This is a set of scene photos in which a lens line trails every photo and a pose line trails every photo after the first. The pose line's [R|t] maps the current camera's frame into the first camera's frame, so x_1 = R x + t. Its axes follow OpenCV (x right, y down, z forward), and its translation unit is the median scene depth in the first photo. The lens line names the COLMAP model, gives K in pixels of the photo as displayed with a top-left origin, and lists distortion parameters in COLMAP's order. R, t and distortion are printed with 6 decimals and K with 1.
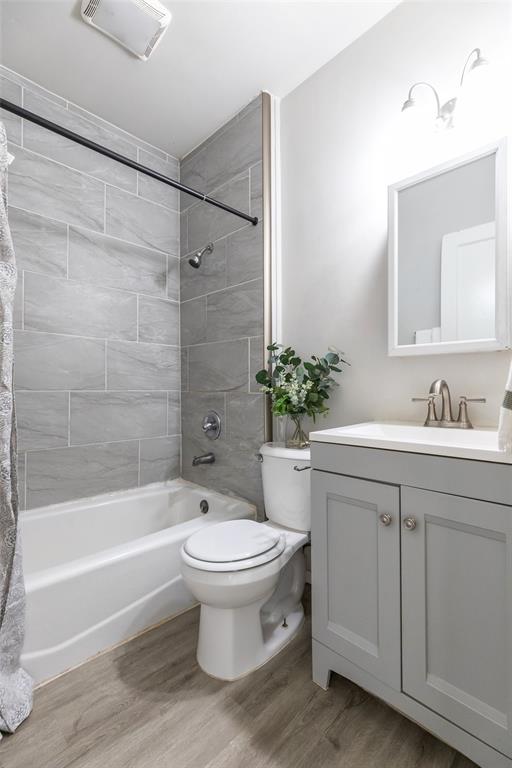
lens RADIAL K [[352.1, 0, 259.1], [0, 352.1, 385.6], [0, 0, 1]] dist [0.000772, -0.000286]
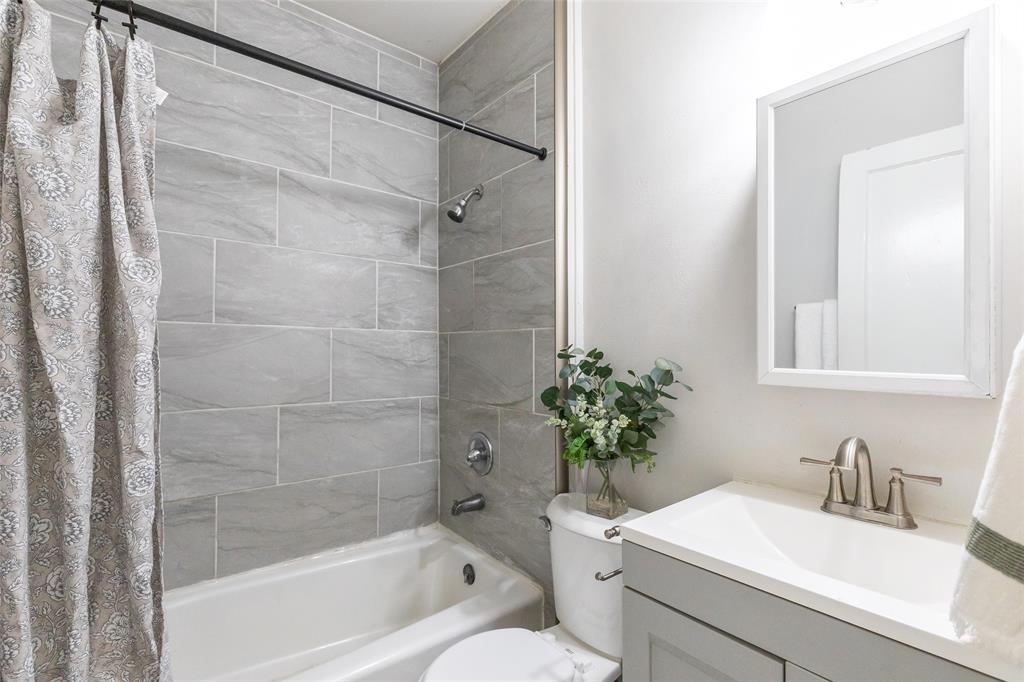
lens RADIAL K [[469.5, 0, 514.8], [0, 469.5, 344.2], [0, 0, 1]] dist [0.000772, -0.000286]
pose [[0.994283, 0.001026, -0.106775, 0.030017], [-0.001160, 0.999999, -0.001199, -0.104887], [0.106774, 0.001316, 0.994282, 0.114190]]
